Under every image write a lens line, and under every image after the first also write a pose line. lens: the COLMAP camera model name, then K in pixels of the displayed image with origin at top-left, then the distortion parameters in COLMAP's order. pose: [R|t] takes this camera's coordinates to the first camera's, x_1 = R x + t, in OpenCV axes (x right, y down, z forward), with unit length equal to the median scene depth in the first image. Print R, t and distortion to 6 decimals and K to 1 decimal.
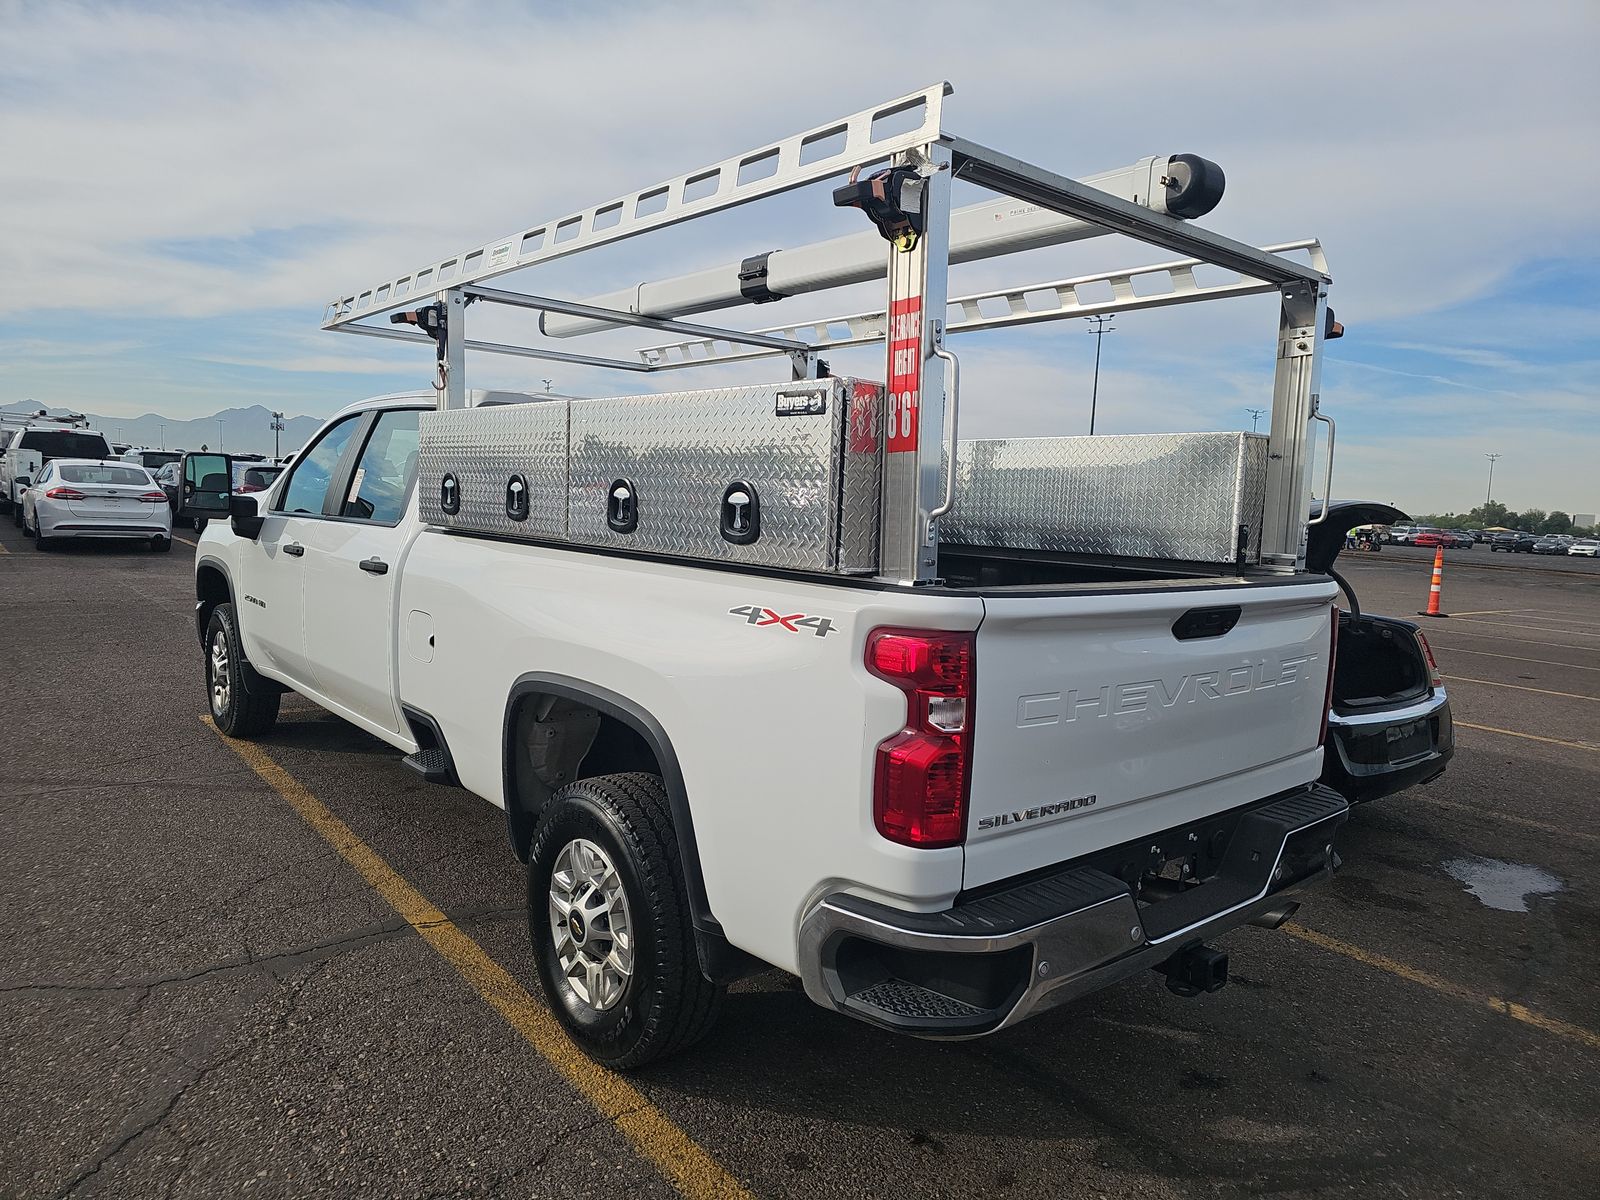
lens RADIAL K [[1060.9, 0, 814.8], [0, 1060.9, 601.6], [0, 0, 1]] dist [0.053136, -0.040905]
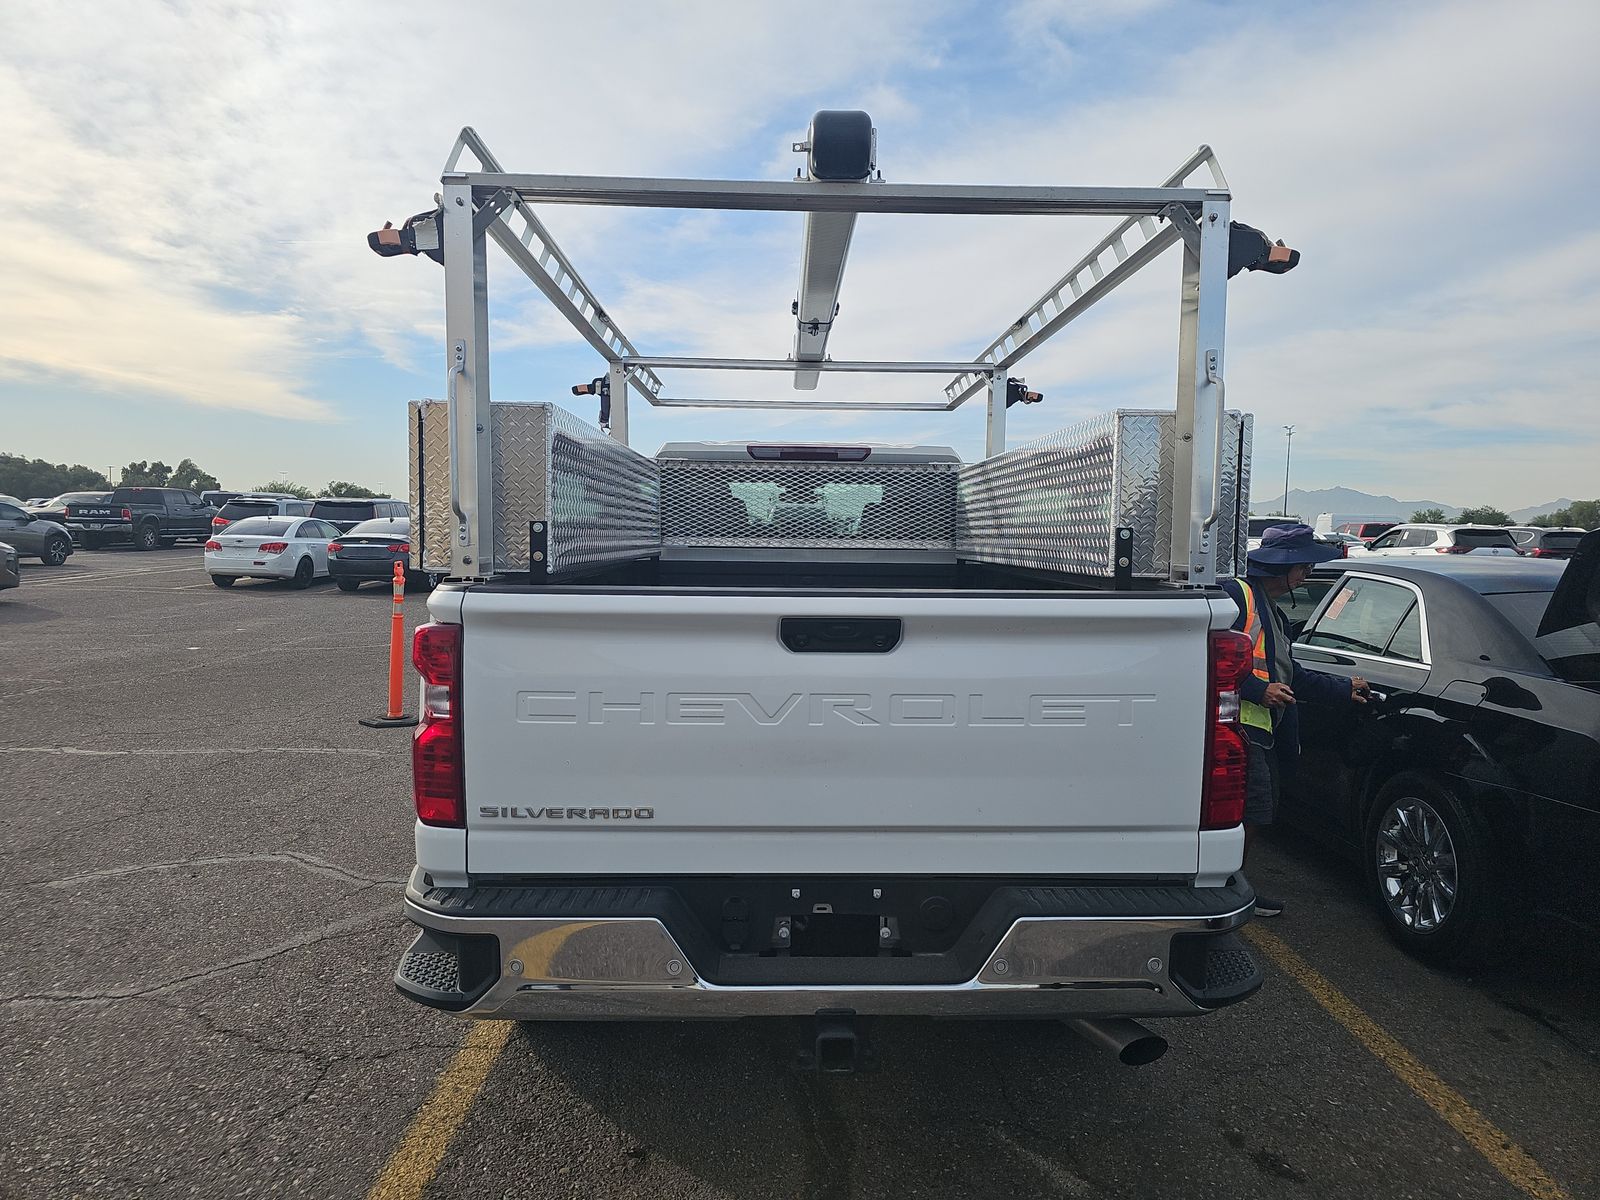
lens RADIAL K [[1060.9, 0, 814.8], [0, 1060.9, 601.6], [0, 0, 1]] dist [0.053136, -0.040905]
pose [[0.778167, 0.007715, -0.628011, 0.887053], [-0.041594, 0.998362, -0.039274, 0.026876], [0.626679, 0.056683, 0.777213, 0.319651]]
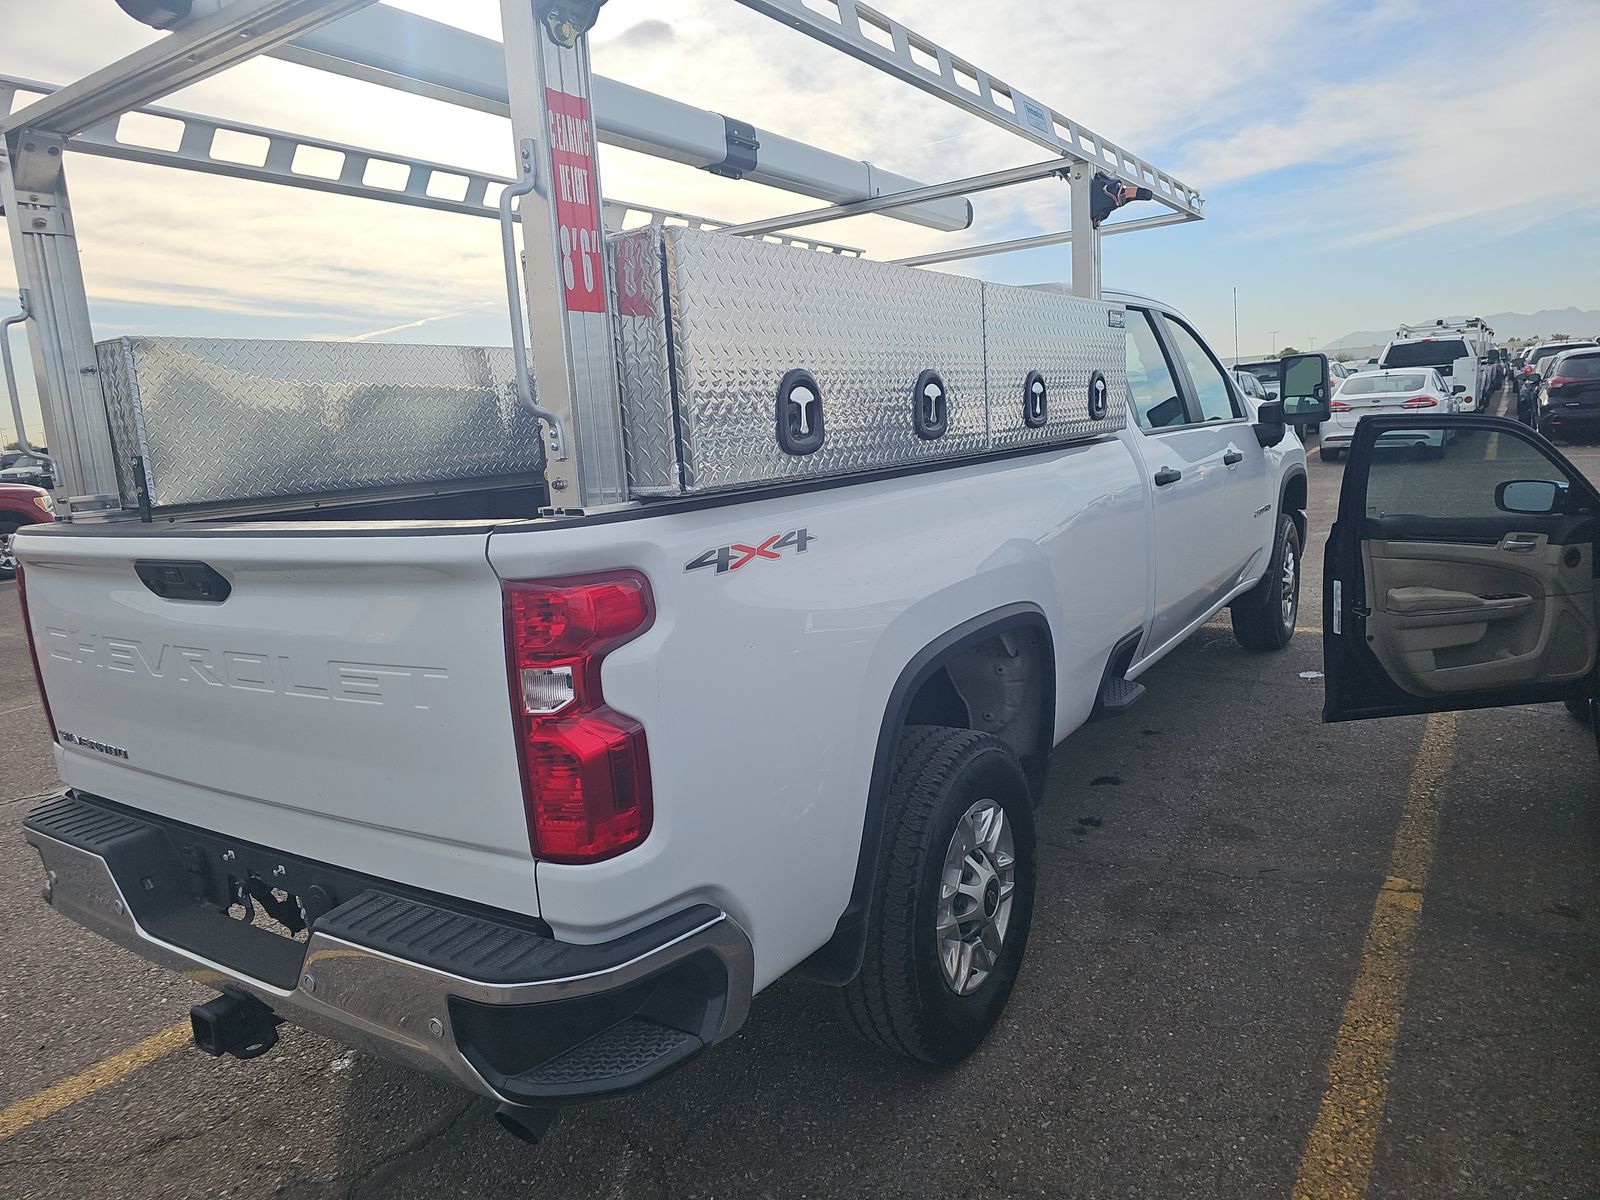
lens RADIAL K [[1060.9, 0, 814.8], [0, 1060.9, 601.6], [0, 0, 1]] dist [0.053136, -0.040905]
pose [[0.272032, 0.102319, -0.956833, 1.205092], [-0.015363, 0.994666, 0.101997, -0.049057], [0.962165, -0.013047, 0.272153, 1.214254]]
